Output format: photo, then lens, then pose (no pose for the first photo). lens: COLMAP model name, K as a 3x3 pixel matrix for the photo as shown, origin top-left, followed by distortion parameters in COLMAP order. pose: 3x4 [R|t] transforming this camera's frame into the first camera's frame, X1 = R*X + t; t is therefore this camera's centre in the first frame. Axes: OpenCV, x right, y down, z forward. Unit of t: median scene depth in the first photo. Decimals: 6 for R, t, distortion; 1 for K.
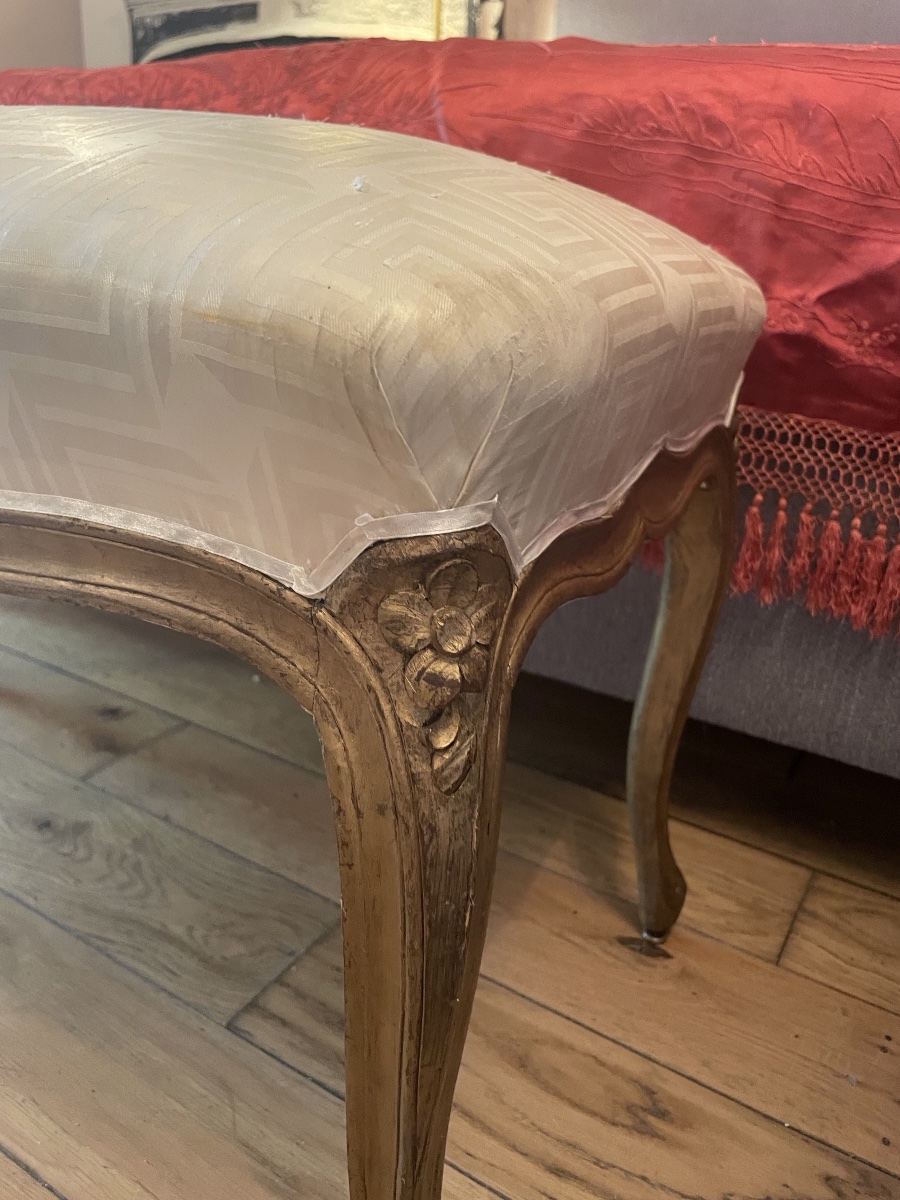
lens RADIAL K [[930.3, 0, 455.9], [0, 930.3, 595.1], [0, 0, 1]] dist [0.069728, -0.115427]
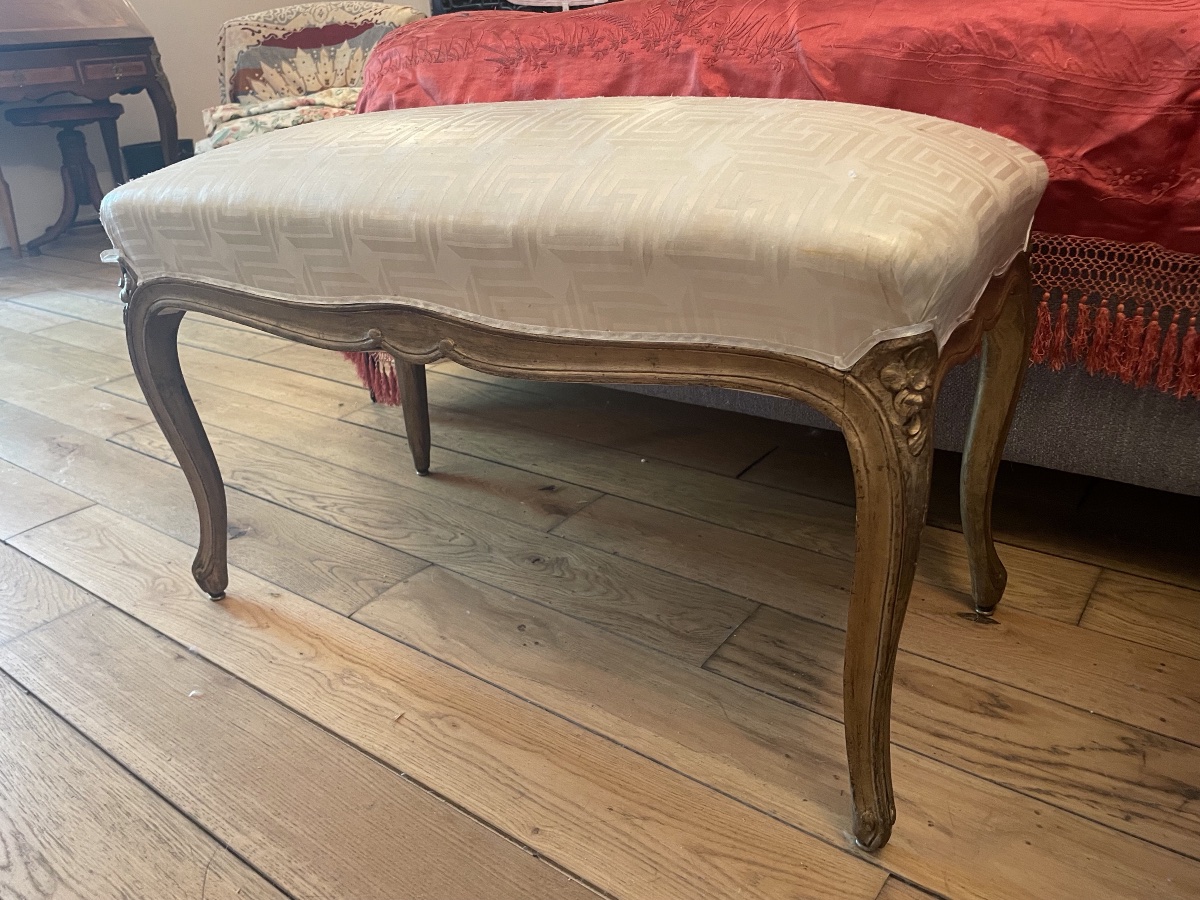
lens RADIAL K [[921.3, 0, 596.2], [0, 921.3, 436.1], [0, 0, 1]] dist [0.083551, -0.118265]
pose [[0.990153, -0.064340, -0.124331, -0.205509], [0.068368, 0.997256, 0.028405, 0.023864], [0.122162, -0.036625, 0.991834, -0.532173]]
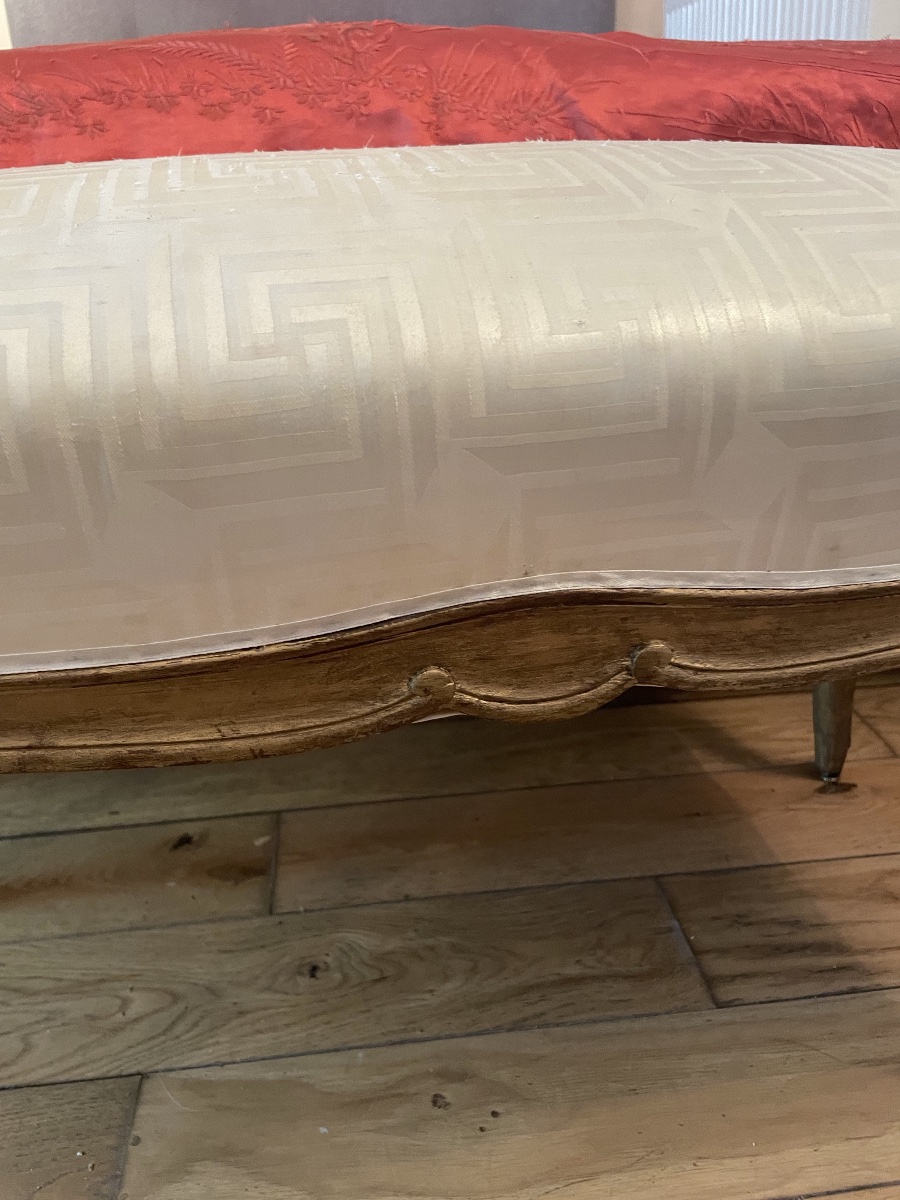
lens RADIAL K [[921.3, 0, 447.5], [0, 921.3, 607.3], [0, 0, 1]] dist [0.083551, -0.118265]
pose [[0.781176, -0.318732, 0.536818, -0.919834], [0.282169, 0.947275, 0.151827, -0.217880], [-0.556906, 0.032870, 0.829925, 0.284479]]
